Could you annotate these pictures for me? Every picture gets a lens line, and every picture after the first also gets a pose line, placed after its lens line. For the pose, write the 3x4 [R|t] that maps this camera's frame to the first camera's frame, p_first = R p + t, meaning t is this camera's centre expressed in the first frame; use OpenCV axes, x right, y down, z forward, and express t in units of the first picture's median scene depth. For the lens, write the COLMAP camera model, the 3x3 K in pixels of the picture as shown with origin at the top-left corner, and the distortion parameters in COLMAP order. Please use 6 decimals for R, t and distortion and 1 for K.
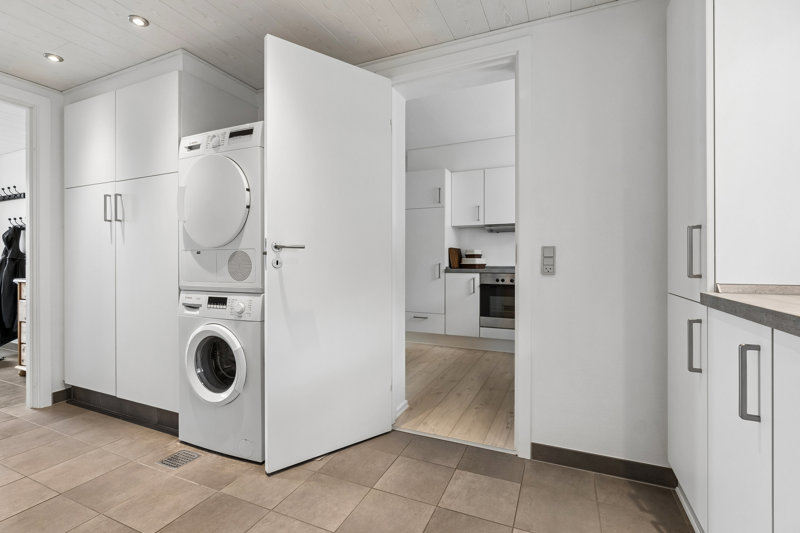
lens RADIAL K [[366.3, 0, 400.0], [0, 366.3, 266.5], [0, 0, 1]] dist [0.000899, -0.000006]
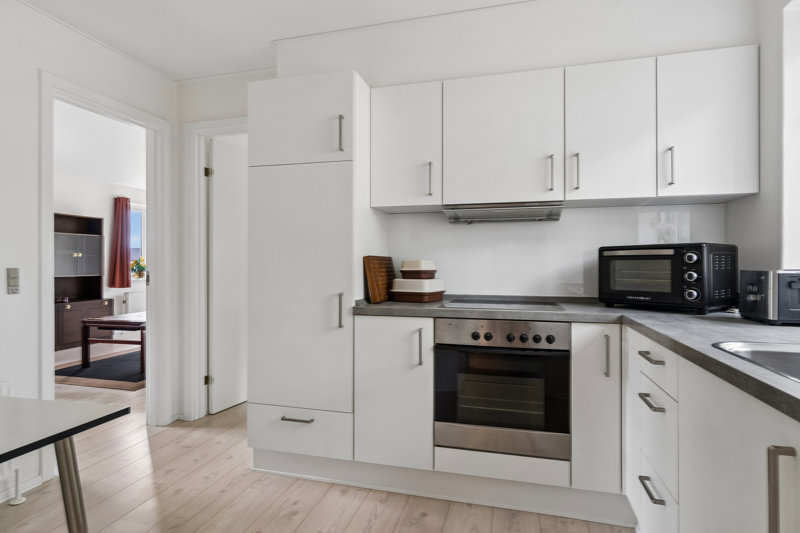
lens RADIAL K [[447.3, 0, 400.0], [0, 447.3, 266.5], [0, 0, 1]] dist [-0.000451, -0.000459]
pose [[0.986304, 0.000454, 0.164938, 0.089550], [0.000947, 0.999964, -0.008417, -0.034708], [-0.164935, 0.008458, 0.986268, 0.473328]]
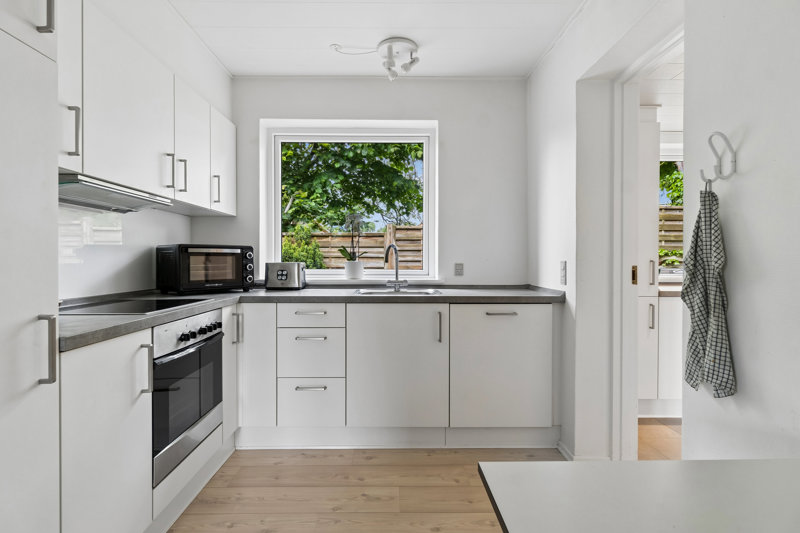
lens RADIAL K [[366.3, 0, 400.0], [0, 366.3, 266.5], [0, 0, 1]] dist [0.000899, -0.000006]
pose [[-0.427959, -0.014497, 0.903682, -0.160364], [0.009348, 0.999747, 0.020465, -0.038701], [-0.903750, 0.017205, -0.427715, 0.885191]]
